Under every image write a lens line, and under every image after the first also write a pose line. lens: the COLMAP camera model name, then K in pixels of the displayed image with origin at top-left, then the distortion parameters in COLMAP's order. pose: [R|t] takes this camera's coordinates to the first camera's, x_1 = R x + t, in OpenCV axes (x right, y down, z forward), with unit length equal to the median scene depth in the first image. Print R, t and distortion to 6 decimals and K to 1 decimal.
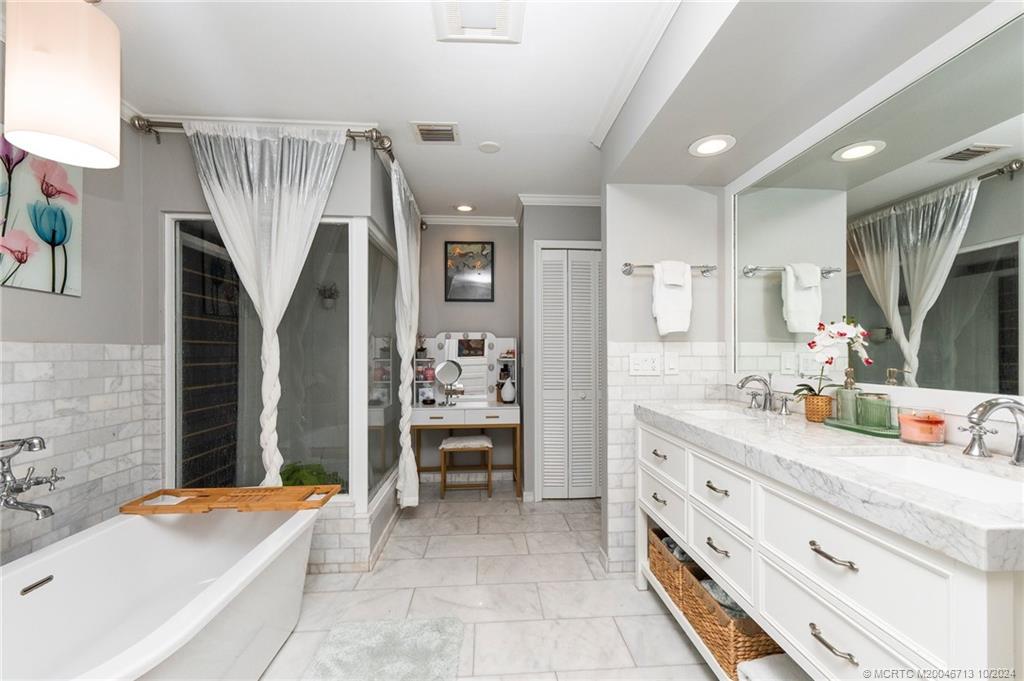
lens RADIAL K [[425.1, 0, 515.4], [0, 425.1, 337.8], [0, 0, 1]] dist [-0.000033, 0.000082]
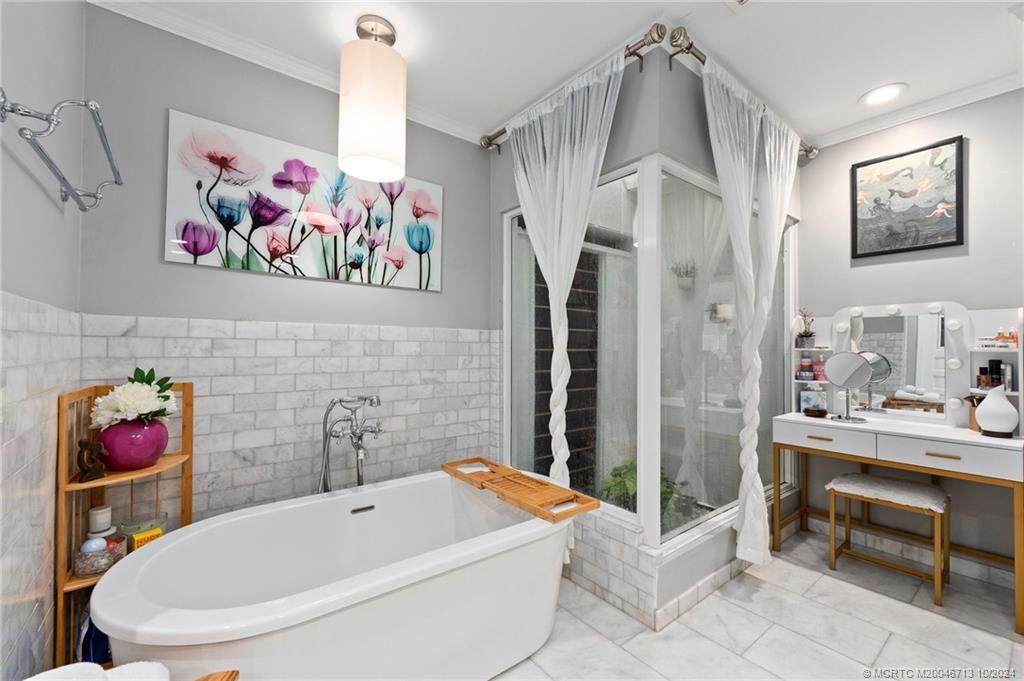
lens RADIAL K [[425.1, 0, 515.4], [0, 425.1, 337.8], [0, 0, 1]] dist [-0.000033, 0.000082]
pose [[0.566373, -0.012870, -0.824049, 0.141189], [0.020861, 0.999782, -0.001277, 0.045419], [0.823885, -0.016468, 0.566518, 0.433164]]
